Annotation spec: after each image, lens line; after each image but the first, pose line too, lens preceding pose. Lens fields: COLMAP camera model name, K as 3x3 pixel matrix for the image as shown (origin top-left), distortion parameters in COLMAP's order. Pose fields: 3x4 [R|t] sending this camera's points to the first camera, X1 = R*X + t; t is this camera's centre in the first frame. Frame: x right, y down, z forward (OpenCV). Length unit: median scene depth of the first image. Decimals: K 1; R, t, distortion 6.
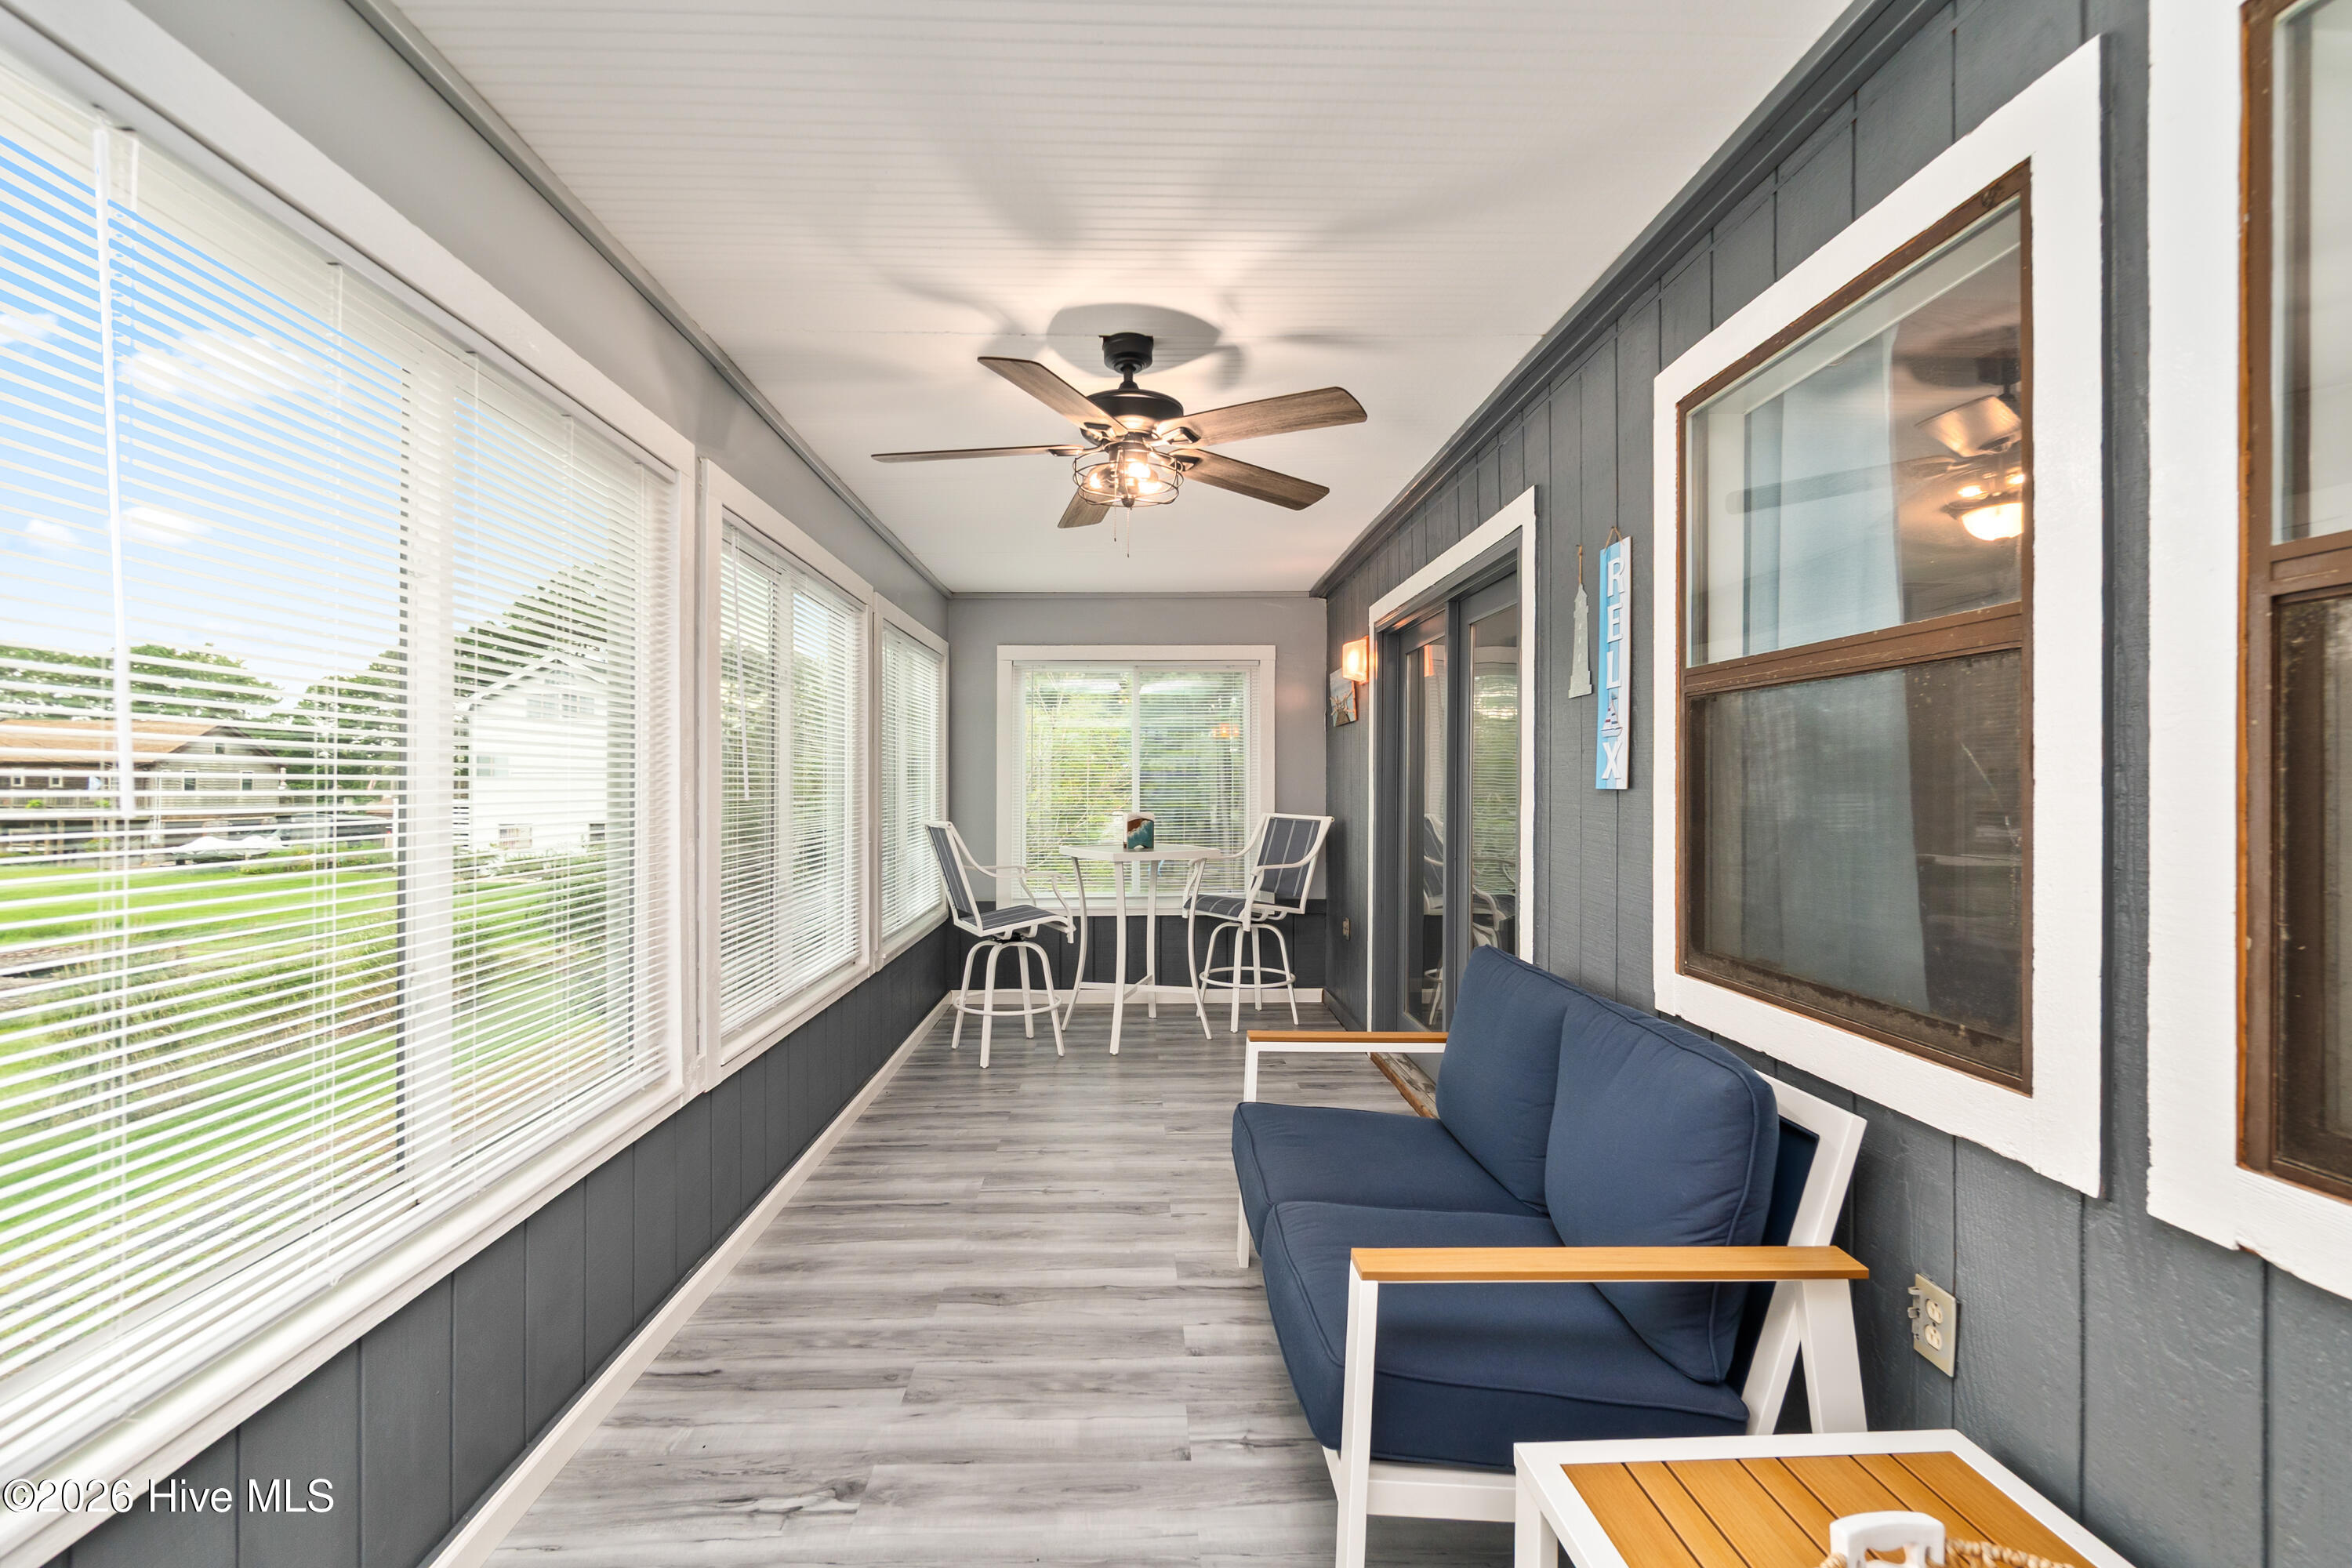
lens RADIAL K [[1009.0, 0, 1165.9], [0, 1009.0, 785.9], [0, 0, 1]] dist [-0.003464, 0.000432]
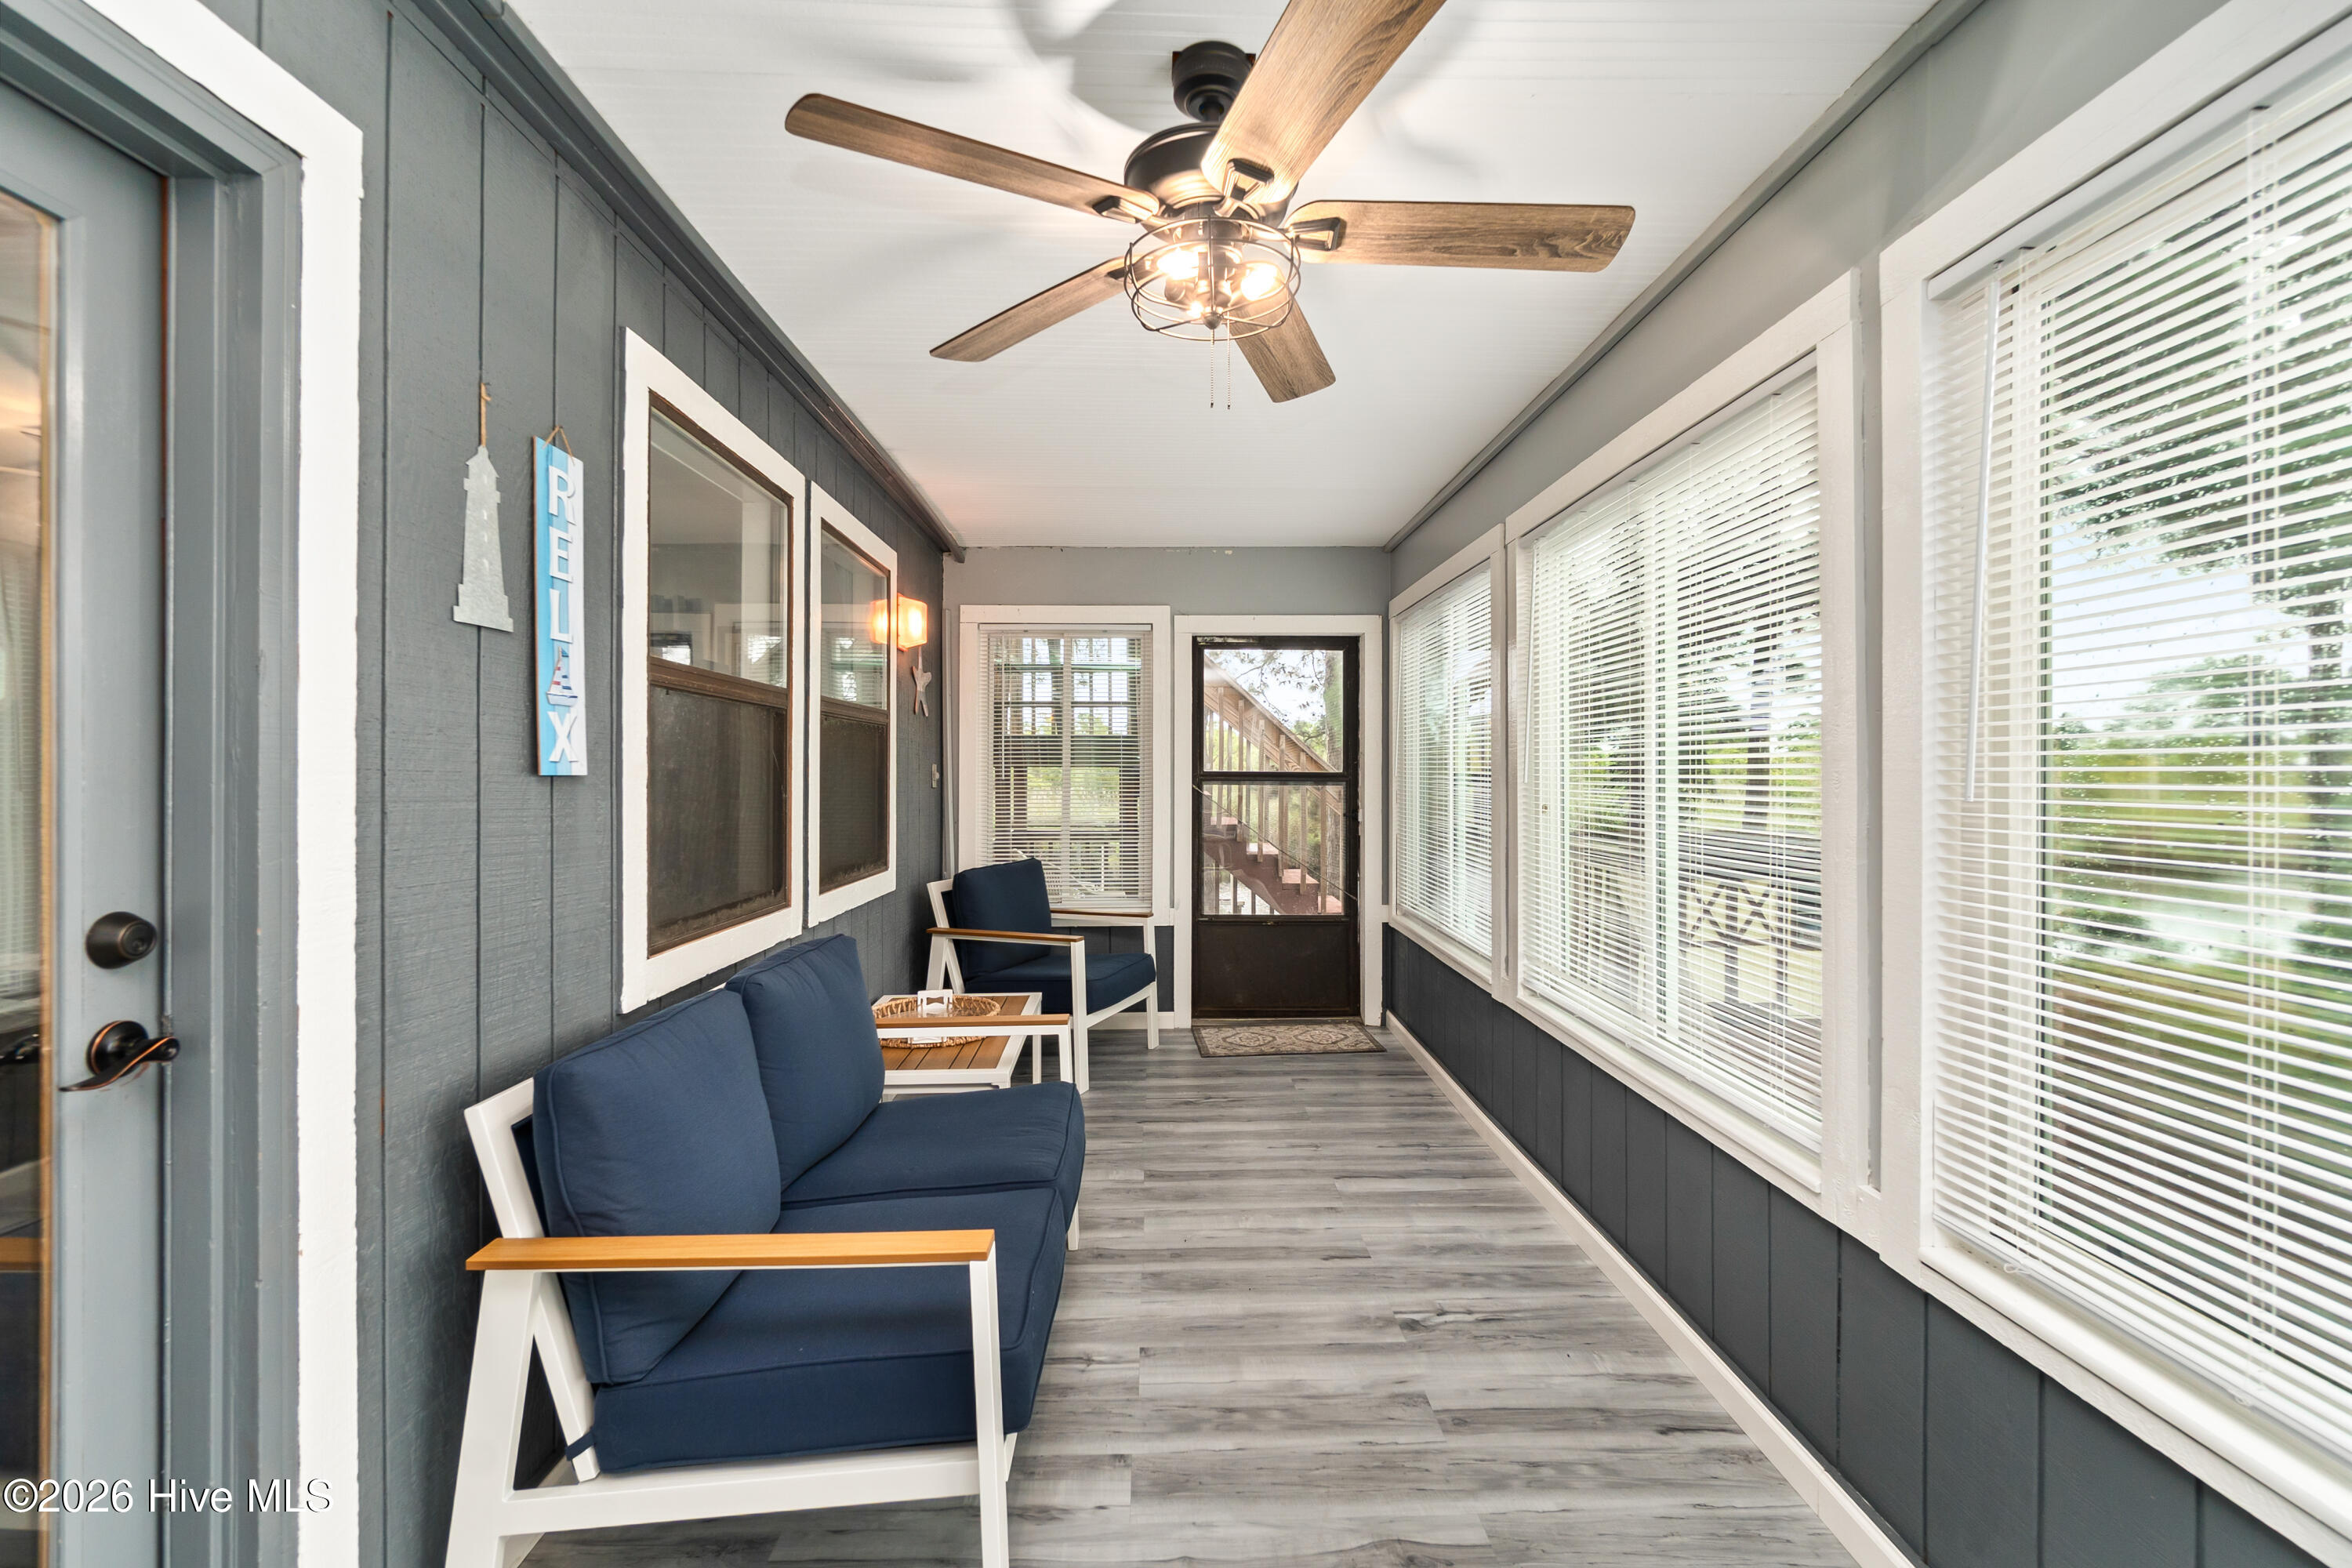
lens RADIAL K [[1009.0, 0, 1180.1], [0, 1009.0, 776.0], [0, 0, 1]] dist [-0.003464, 0.000432]
pose [[-0.999946, -0.001232, 0.010301, -0.029630], [-0.001215, 0.999998, 0.001721, 0.002005], [-0.010303, 0.001708, -0.999945, 1.945359]]
